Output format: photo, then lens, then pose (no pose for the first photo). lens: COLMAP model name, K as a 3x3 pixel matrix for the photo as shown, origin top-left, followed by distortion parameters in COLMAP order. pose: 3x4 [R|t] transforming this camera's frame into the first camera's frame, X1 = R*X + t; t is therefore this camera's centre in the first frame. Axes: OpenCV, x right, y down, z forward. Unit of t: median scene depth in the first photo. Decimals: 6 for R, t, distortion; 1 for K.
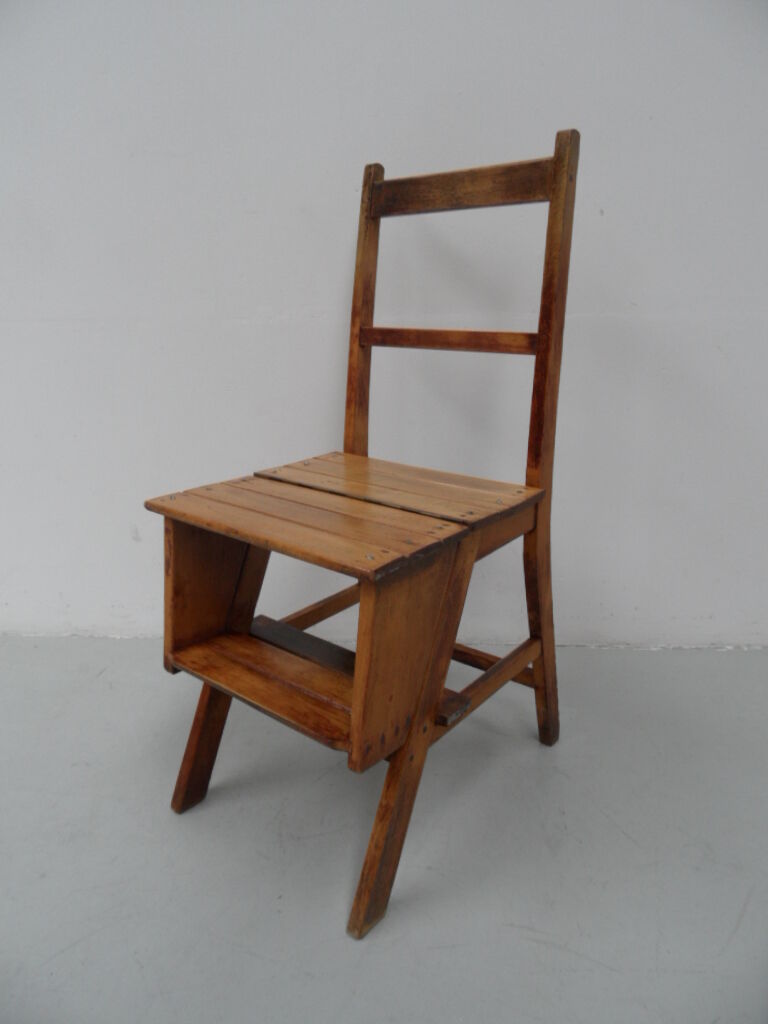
lens RADIAL K [[751.6, 0, 384.0], [0, 751.6, 512.0], [0, 0, 1]] dist [-0.013682, -0.002021]
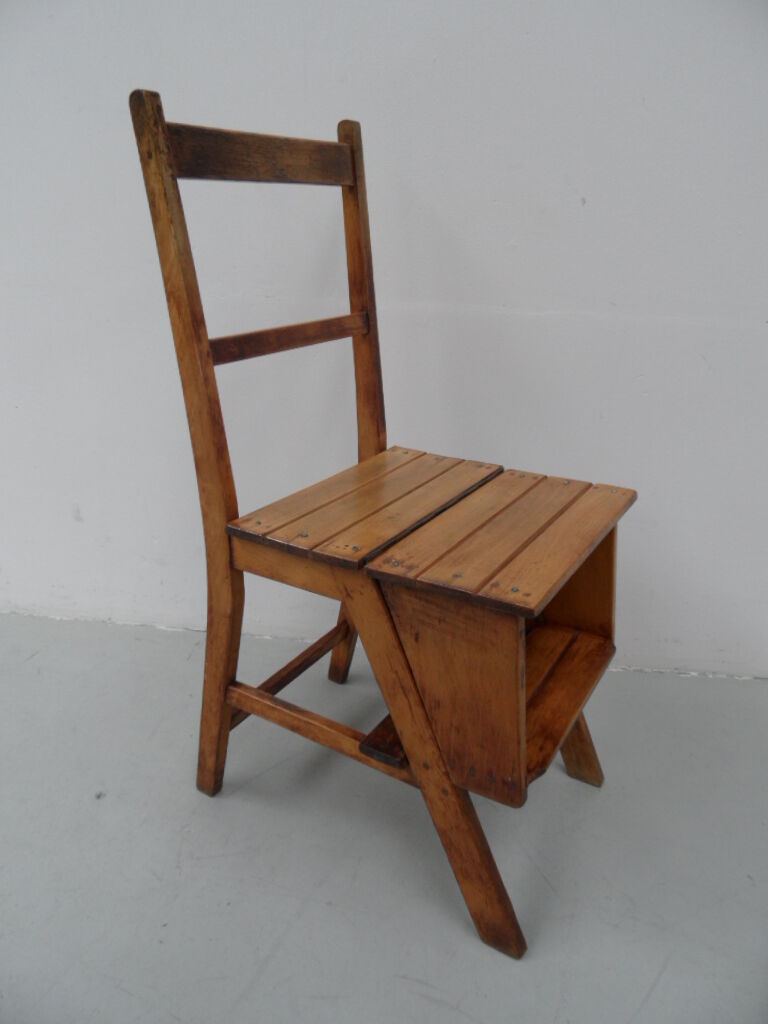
lens RADIAL K [[751.6, 0, 384.0], [0, 751.6, 512.0], [0, 0, 1]] dist [-0.013682, -0.002021]
pose [[-0.143844, -0.356637, 0.923103, -0.868110], [0.280458, 0.879868, 0.383636, -0.381829], [-0.949027, 0.314075, -0.026542, 1.065922]]
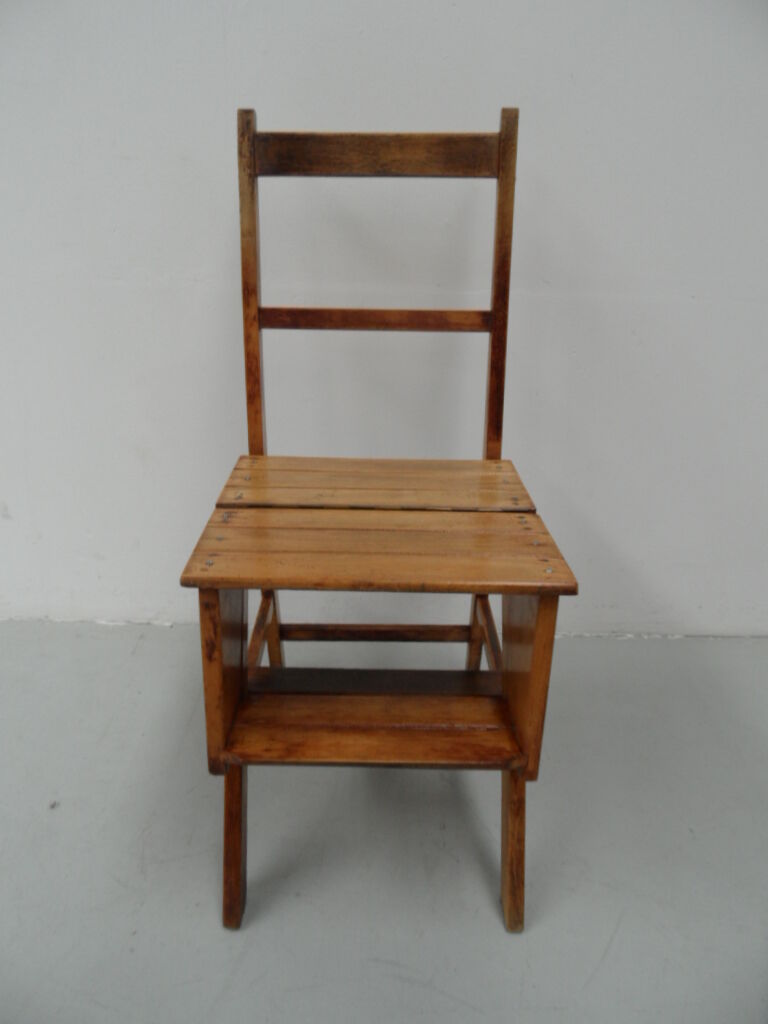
lens RADIAL K [[751.6, 0, 384.0], [0, 751.6, 512.0], [0, 0, 1]] dist [-0.013682, -0.002021]
pose [[0.768080, -0.227274, 0.598665, -0.564594], [0.166444, 0.973621, 0.156074, -0.151782], [-0.618344, -0.020233, 0.785647, 0.277293]]
